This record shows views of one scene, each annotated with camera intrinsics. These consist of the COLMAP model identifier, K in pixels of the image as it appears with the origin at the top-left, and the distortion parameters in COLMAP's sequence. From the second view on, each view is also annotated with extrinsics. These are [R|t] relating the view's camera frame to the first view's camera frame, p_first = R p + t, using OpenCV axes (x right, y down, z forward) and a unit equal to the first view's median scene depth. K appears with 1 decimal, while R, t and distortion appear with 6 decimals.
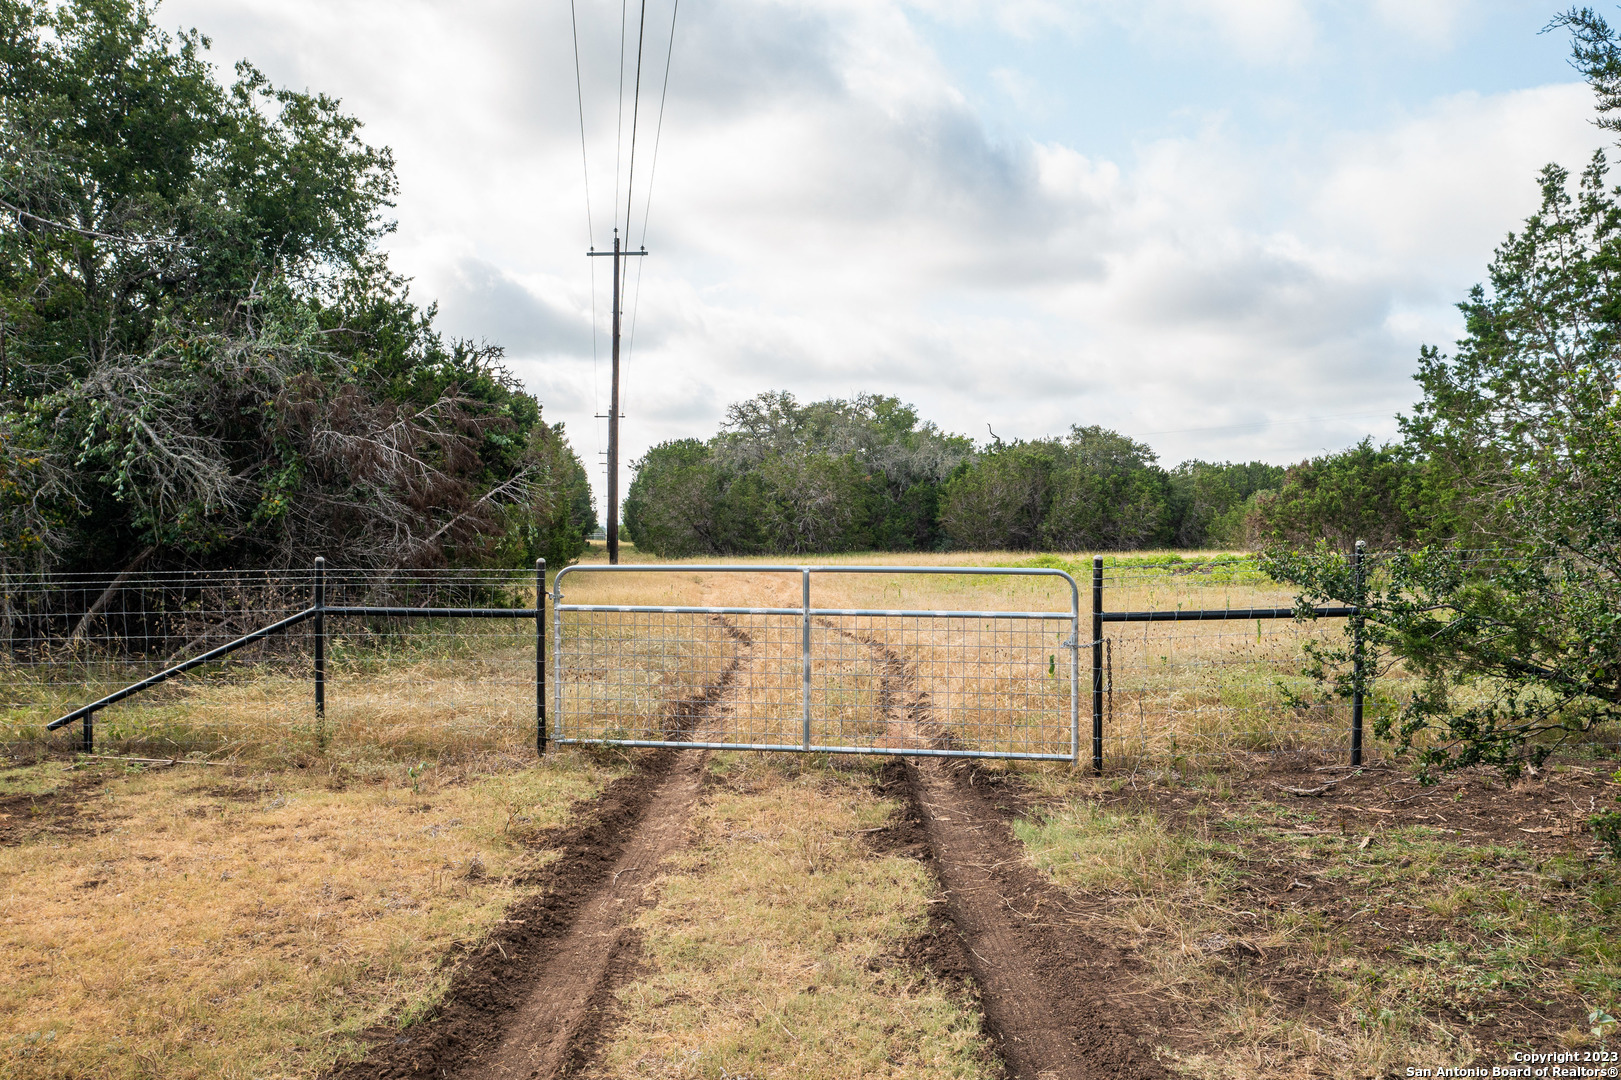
lens RADIAL K [[1289.5, 0, 810.5], [0, 1289.5, 540.0], [0, 0, 1]] dist [-0.000659, 0.002171]
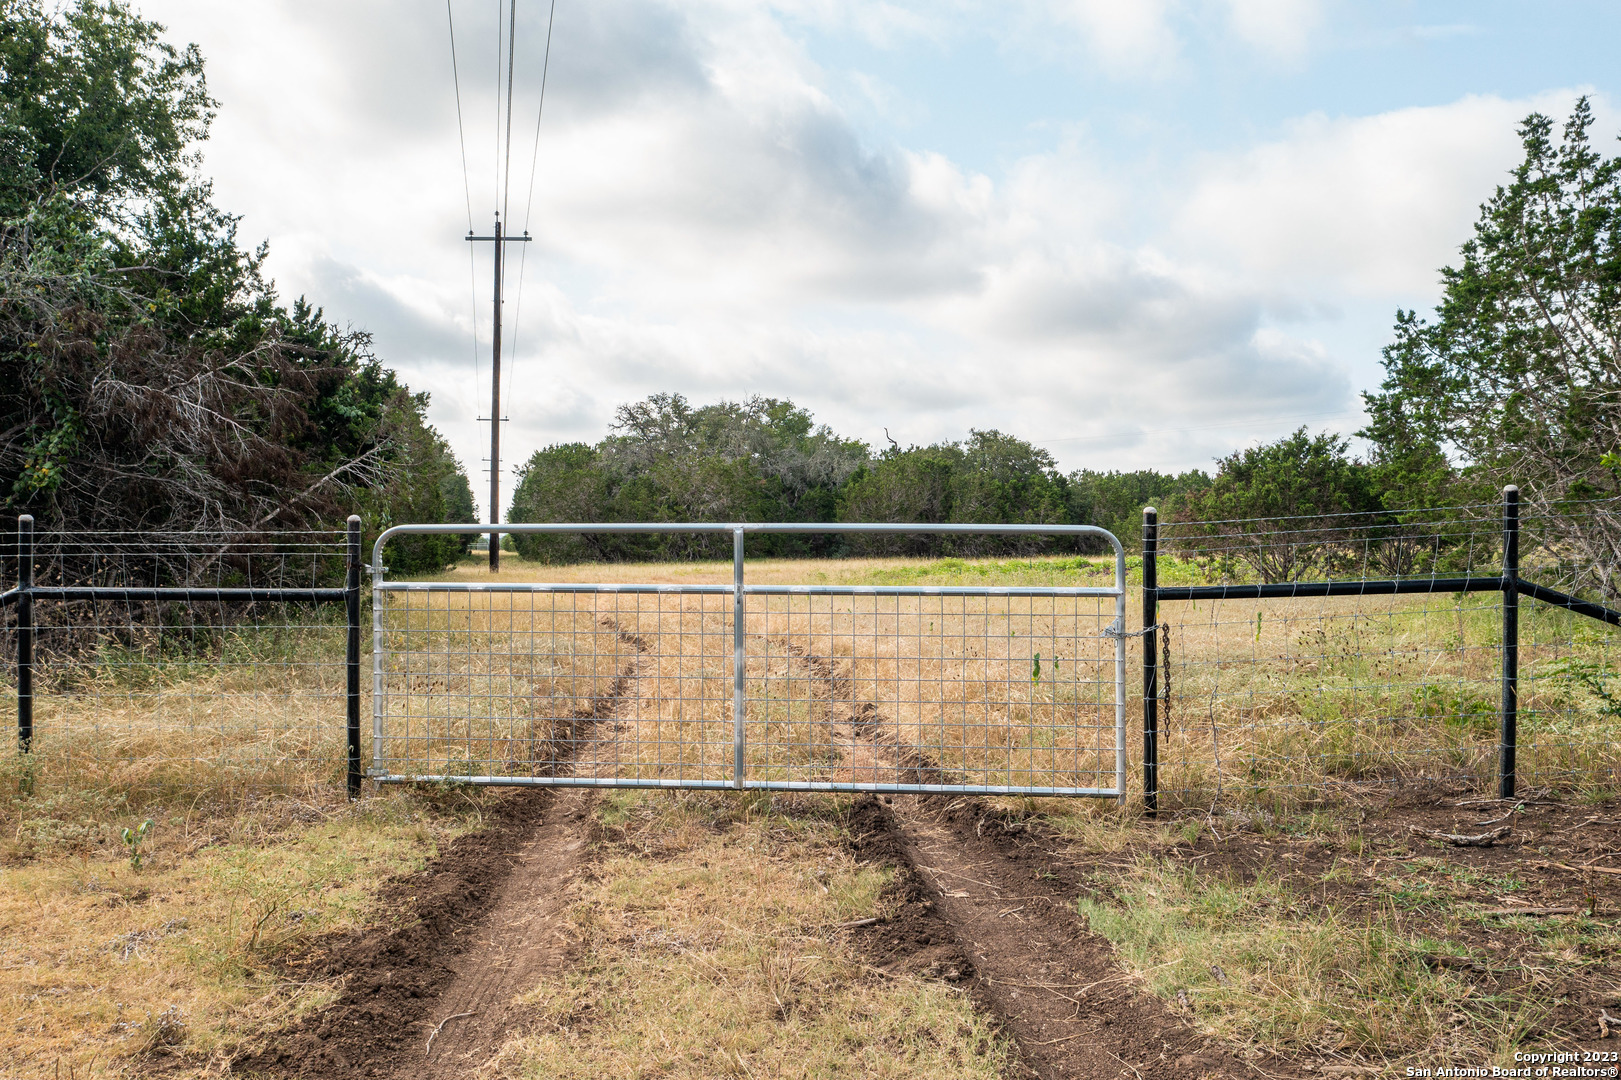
lens RADIAL K [[1286.9, 0, 810.5], [0, 1286.9, 540.0], [0, 0, 1]] dist [-0.005496, -0.001050]
pose [[0.996310, -0.000470, 0.085831, -0.011567], [0.001272, 0.999956, -0.009284, 0.016829], [-0.085823, 0.009359, 0.996266, 0.142776]]
